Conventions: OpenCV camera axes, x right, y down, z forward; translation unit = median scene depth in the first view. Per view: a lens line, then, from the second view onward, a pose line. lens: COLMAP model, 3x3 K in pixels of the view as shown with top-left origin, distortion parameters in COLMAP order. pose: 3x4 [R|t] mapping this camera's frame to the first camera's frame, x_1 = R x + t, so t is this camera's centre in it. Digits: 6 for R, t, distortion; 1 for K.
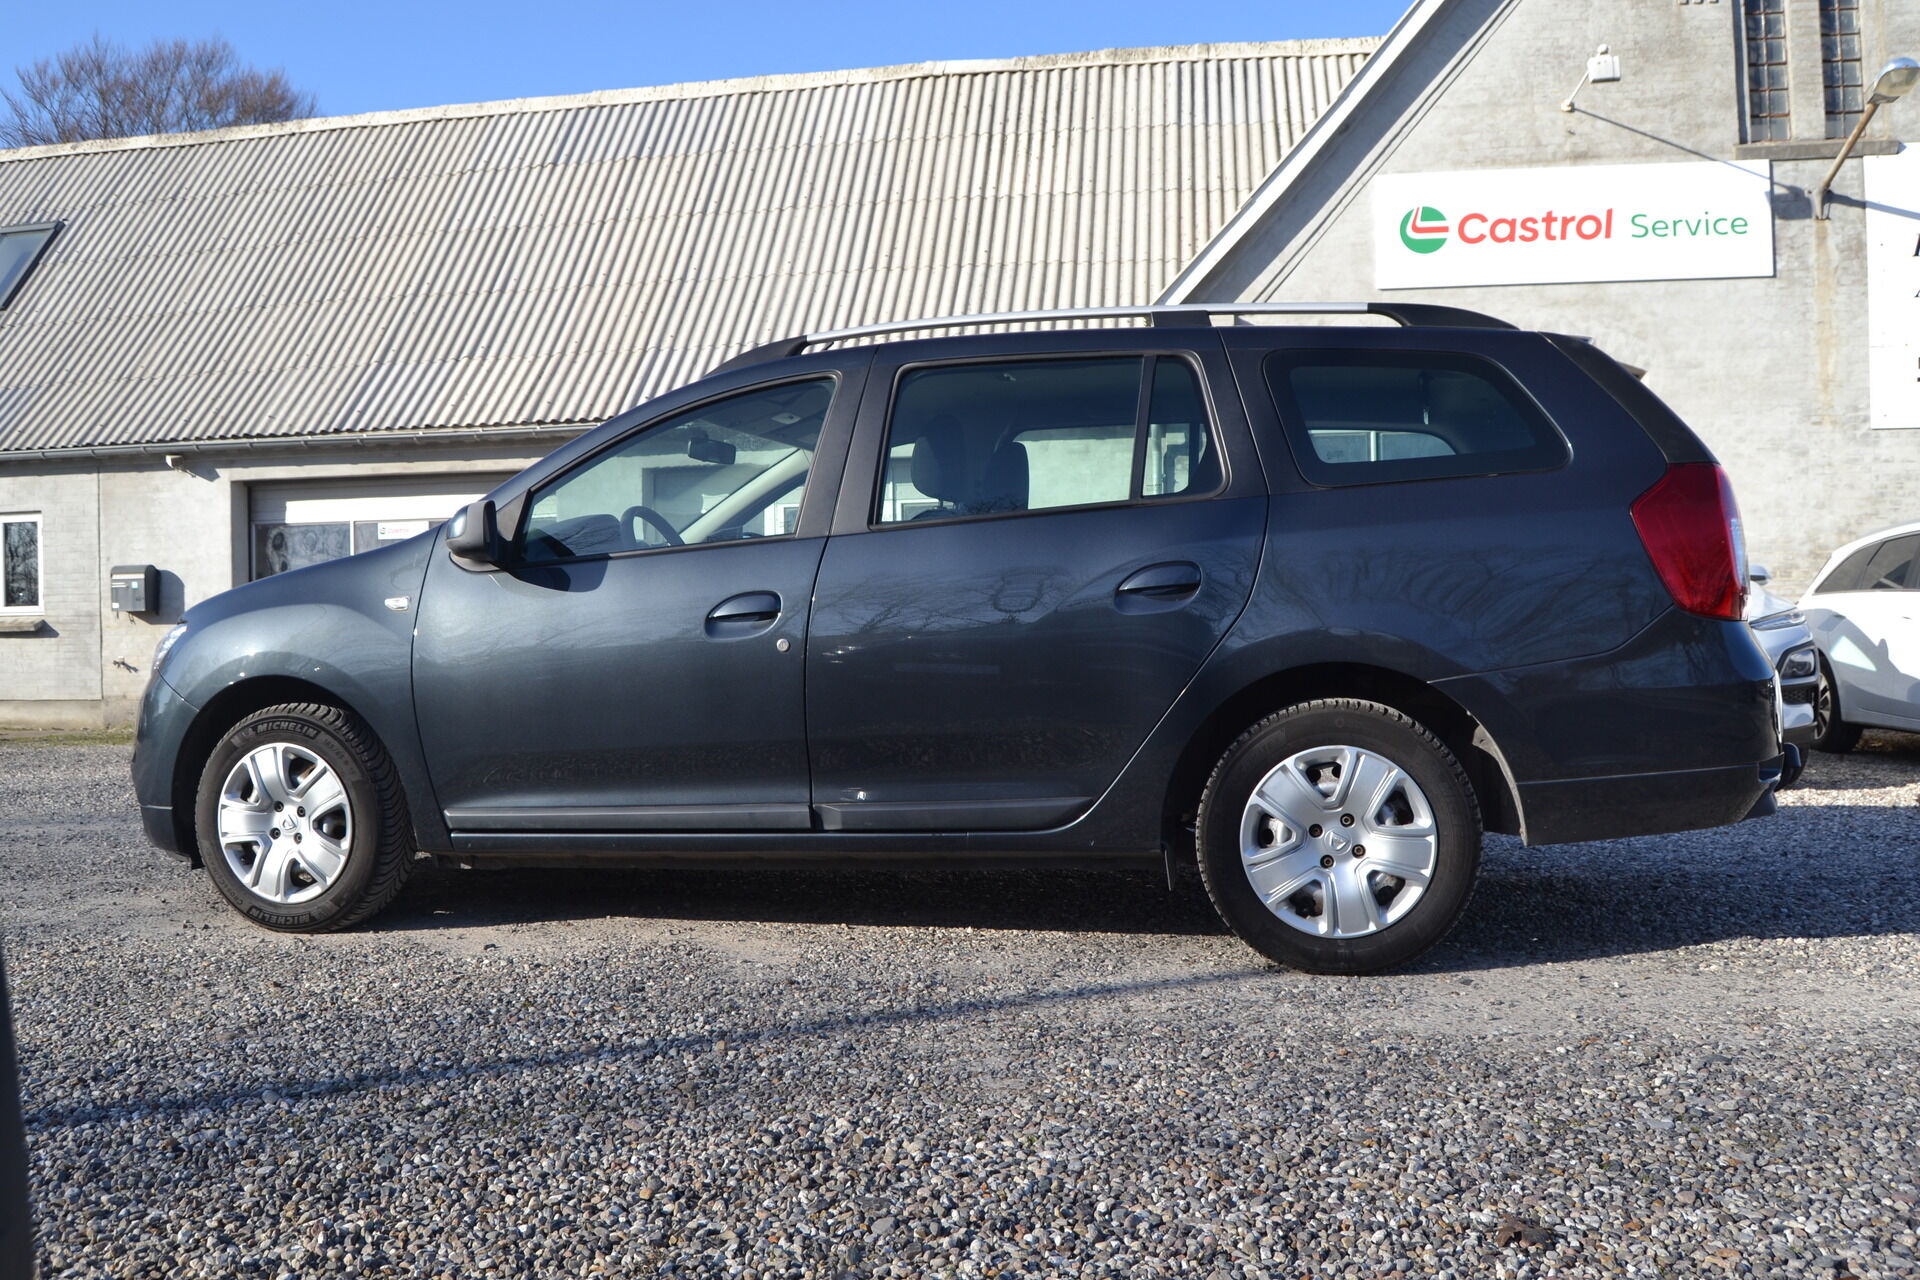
lens RADIAL K [[1531.3, 0, 960.0], [0, 1531.3, 640.0], [0, 0, 1]] dist [-0.117324, 0.051903]
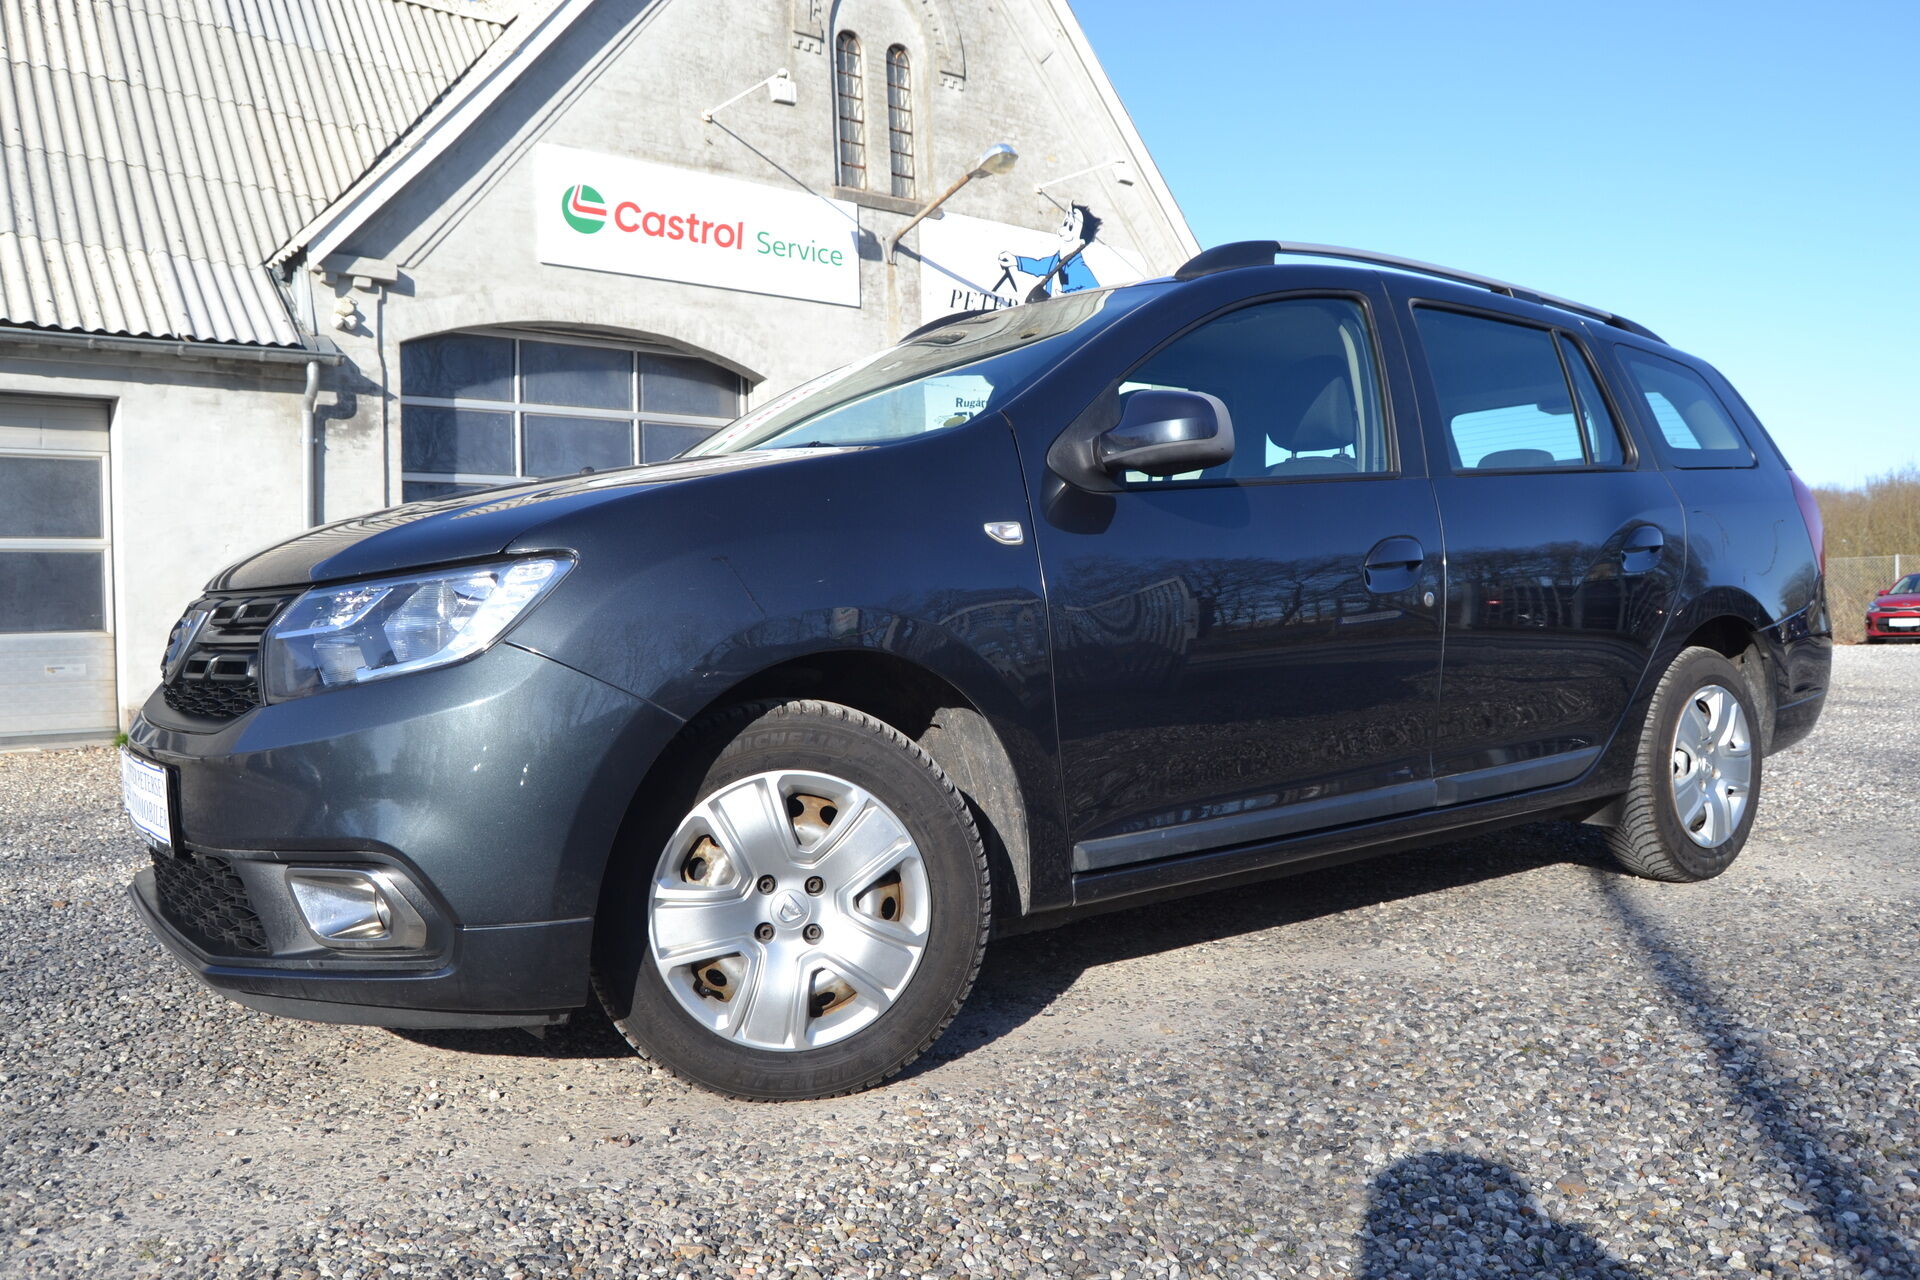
lens RADIAL K [[1531.3, 0, 960.0], [0, 1531.3, 640.0], [0, 0, 1]] dist [-0.117324, 0.051903]
pose [[0.623612, -0.011575, 0.781648, -0.310065], [0.015777, 0.999873, 0.002220, 0.007077], [-0.781574, 0.010948, 0.623716, 0.211212]]
